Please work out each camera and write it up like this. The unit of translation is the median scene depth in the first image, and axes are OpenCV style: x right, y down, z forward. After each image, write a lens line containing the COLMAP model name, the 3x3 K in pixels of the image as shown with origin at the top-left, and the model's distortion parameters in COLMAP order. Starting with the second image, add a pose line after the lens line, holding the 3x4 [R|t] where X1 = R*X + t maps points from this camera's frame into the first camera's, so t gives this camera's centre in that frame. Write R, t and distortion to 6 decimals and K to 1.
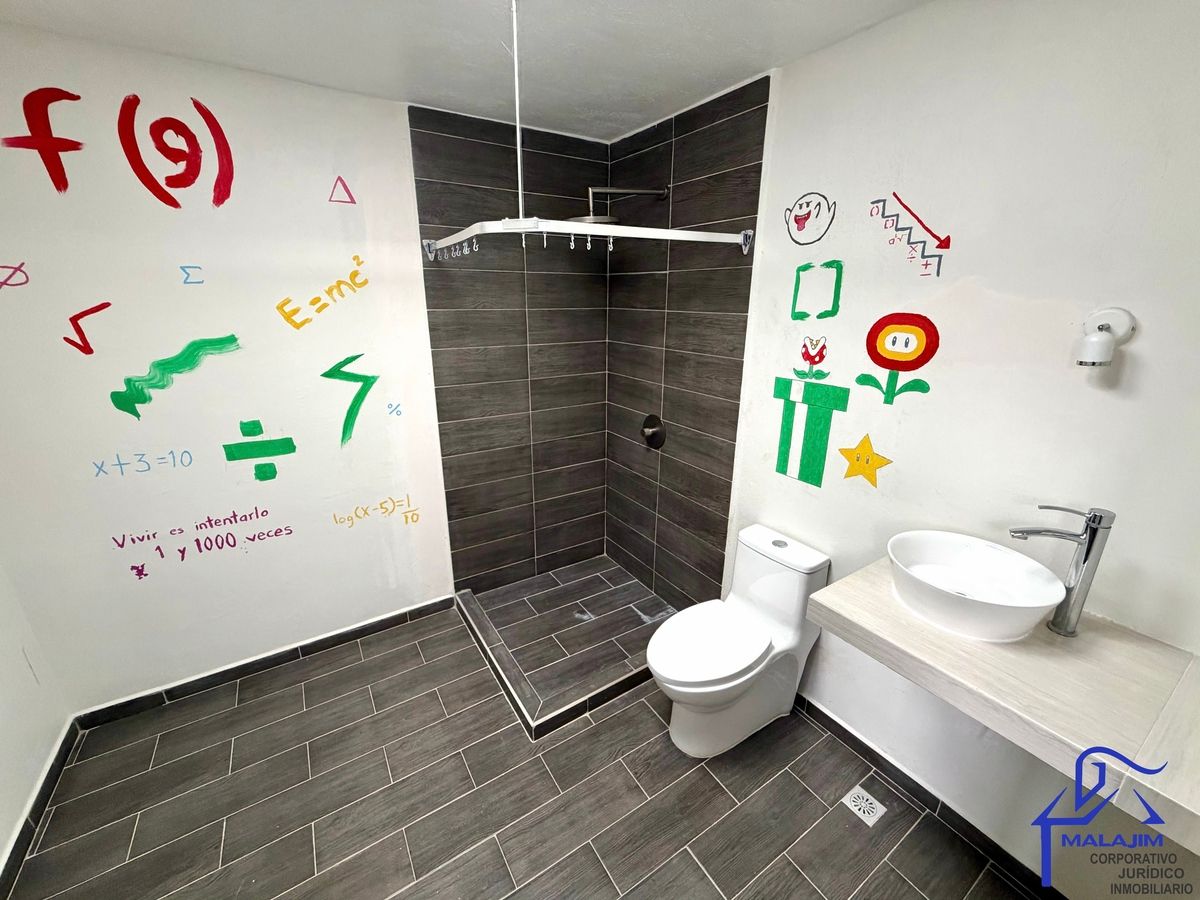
lens RADIAL K [[480.6, 0, 597.9], [0, 480.6, 450.6], [0, 0, 1]] dist [-0.001067, 0.000196]
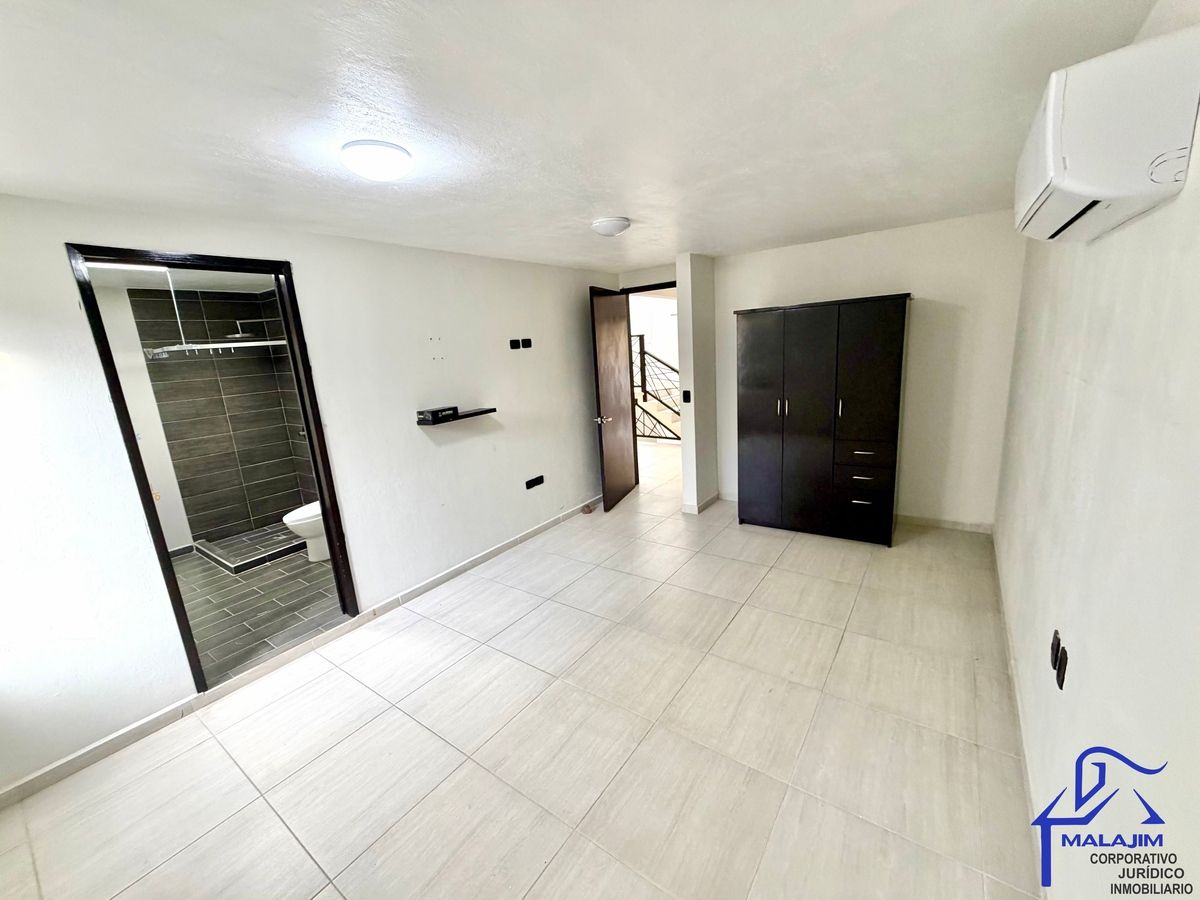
lens RADIAL K [[480.6, 0, 597.9], [0, 480.6, 450.6], [0, 0, 1]] dist [-0.001067, 0.000196]
pose [[0.926936, -0.148215, 0.344707, 0.530675], [0.183783, 0.980274, -0.072708, 0.388643], [-0.327131, 0.130747, 0.935890, -1.192662]]
